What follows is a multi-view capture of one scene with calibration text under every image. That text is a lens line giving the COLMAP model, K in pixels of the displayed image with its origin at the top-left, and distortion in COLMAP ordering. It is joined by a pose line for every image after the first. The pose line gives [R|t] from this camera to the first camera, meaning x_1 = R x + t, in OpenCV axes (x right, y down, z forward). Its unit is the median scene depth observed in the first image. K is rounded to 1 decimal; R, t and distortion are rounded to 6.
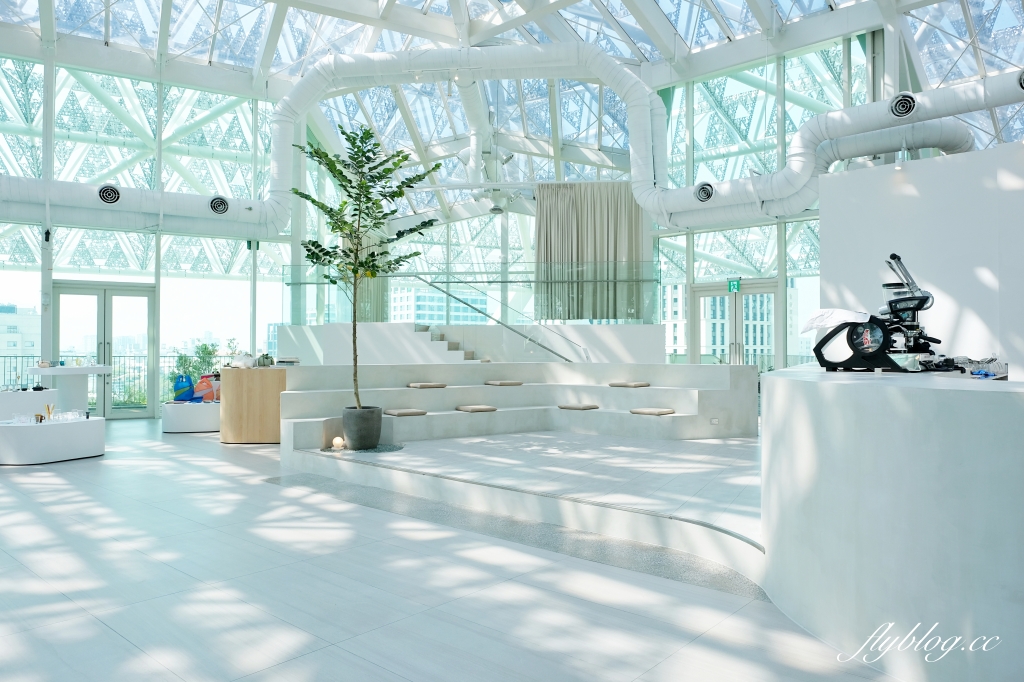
lens RADIAL K [[711.7, 0, 512.0], [0, 711.7, 341.0], [0, 0, 1]] dist [-0.004565, 0.000099]
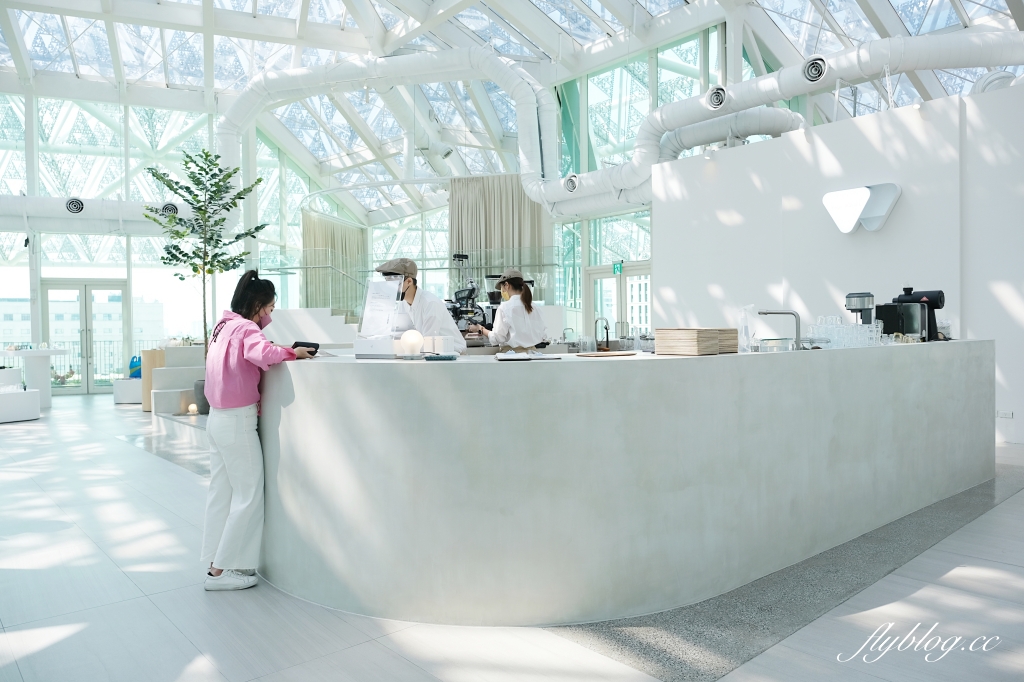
lens RADIAL K [[722.5, 0, 508.2], [0, 722.5, 347.6], [0, 0, 1]] dist [-0.004162, -0.002191]
pose [[0.990112, -0.009330, -0.139967, 0.290339], [0.014588, 0.999224, 0.036588, -0.000631], [0.139517, -0.038268, 0.989480, -0.099153]]
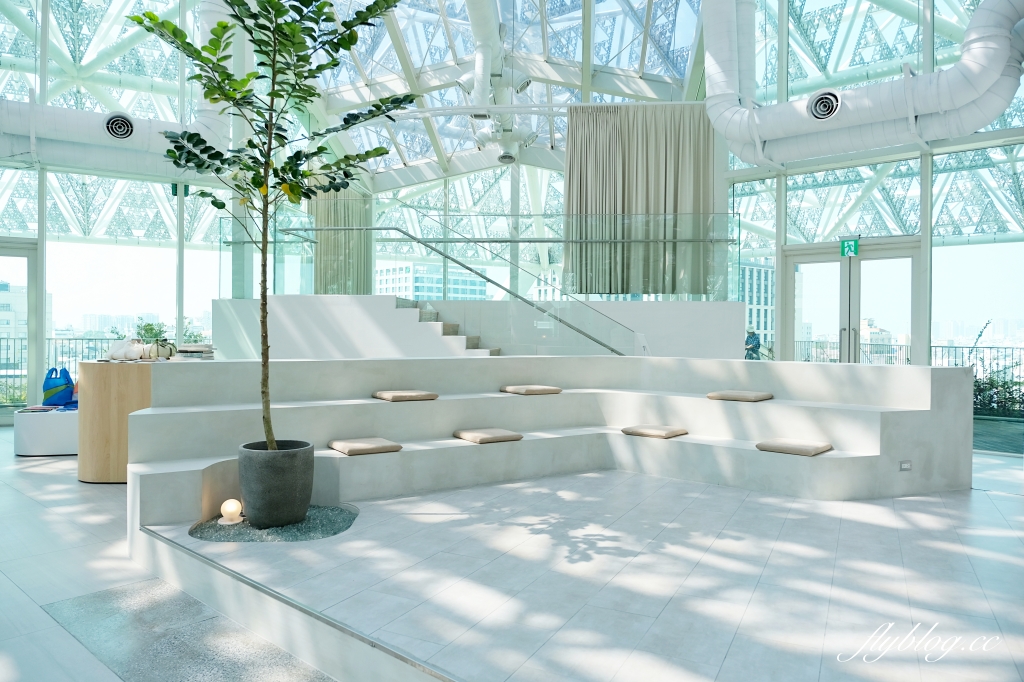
lens RADIAL K [[702.6, 0, 507.8], [0, 702.6, 340.7], [0, 0, 1]] dist [-0.012218, -0.004741]
pose [[0.999956, 0.008981, -0.002571, -0.023040], [-0.008915, 0.999660, 0.024510, 0.000993], [0.002791, -0.024486, 0.999696, 0.293198]]
